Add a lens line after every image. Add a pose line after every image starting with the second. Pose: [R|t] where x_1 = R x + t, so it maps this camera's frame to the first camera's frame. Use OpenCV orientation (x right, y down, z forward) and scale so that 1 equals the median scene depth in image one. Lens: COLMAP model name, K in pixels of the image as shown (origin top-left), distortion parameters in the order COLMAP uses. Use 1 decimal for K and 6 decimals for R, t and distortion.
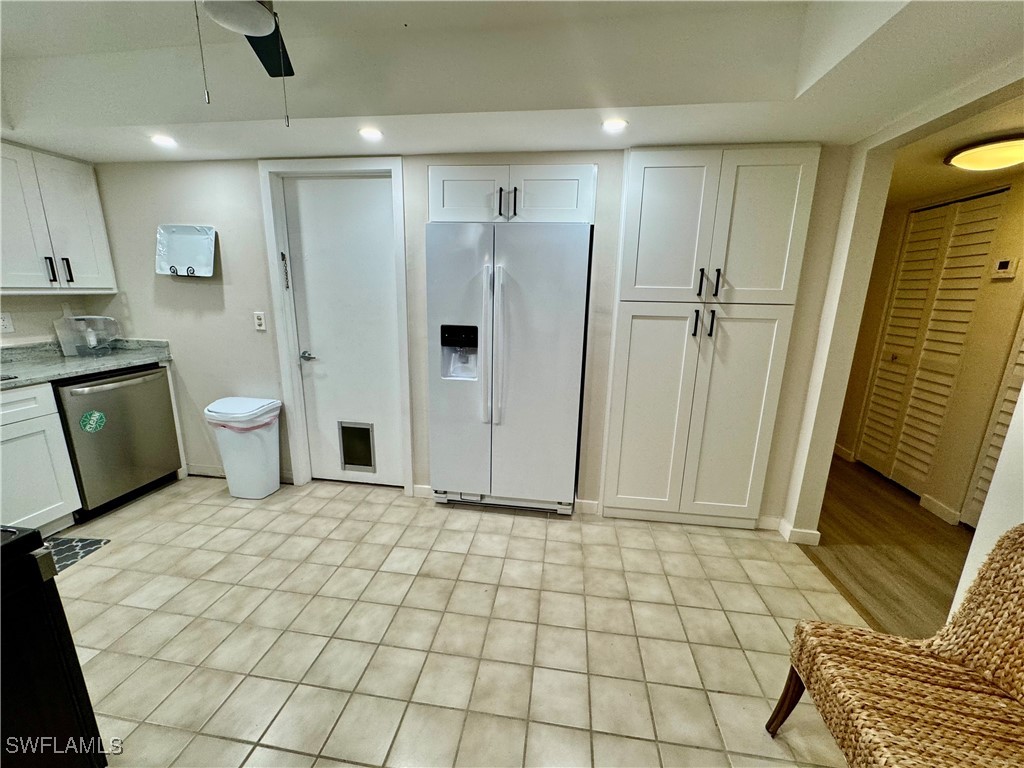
lens RADIAL K [[405.1, 0, 521.8], [0, 405.1, 378.7], [0, 0, 1]] dist [0.001604, -0.001191]
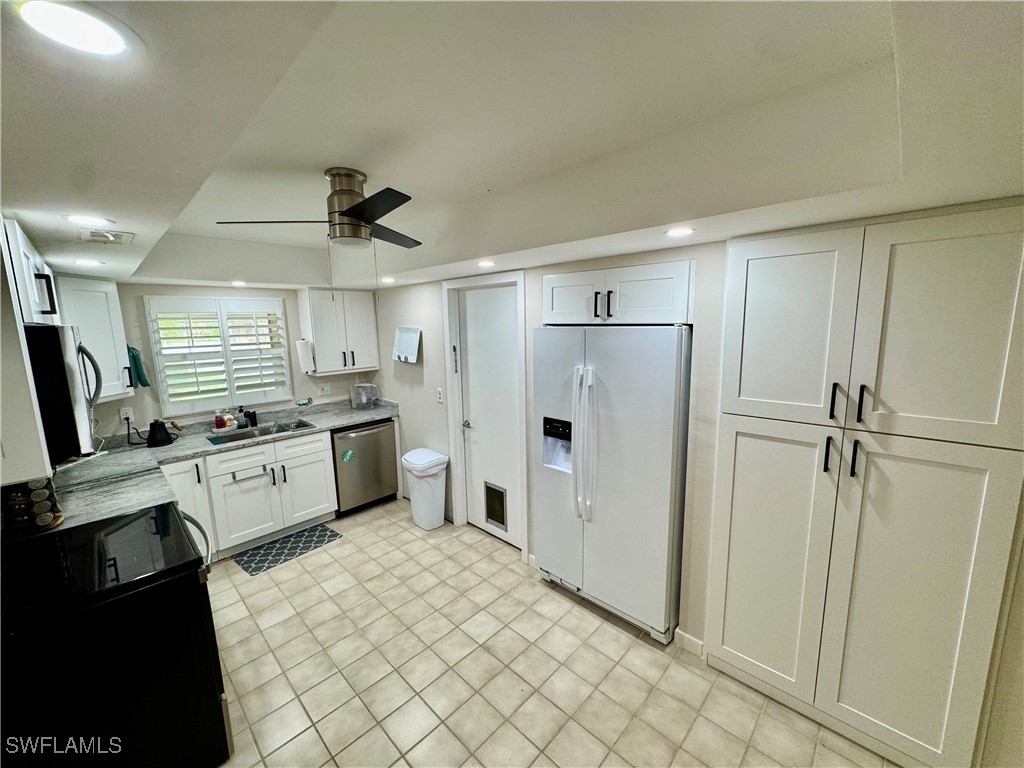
lens RADIAL K [[405.1, 0, 517.9], [0, 405.1, 388.6], [0, 0, 1]] dist [0.001604, -0.001191]
pose [[0.814152, 0.061522, -0.577384, 0.358254], [-0.099519, 0.994442, -0.034369, -0.160232], [0.572060, 0.085442, 0.815749, 0.071921]]
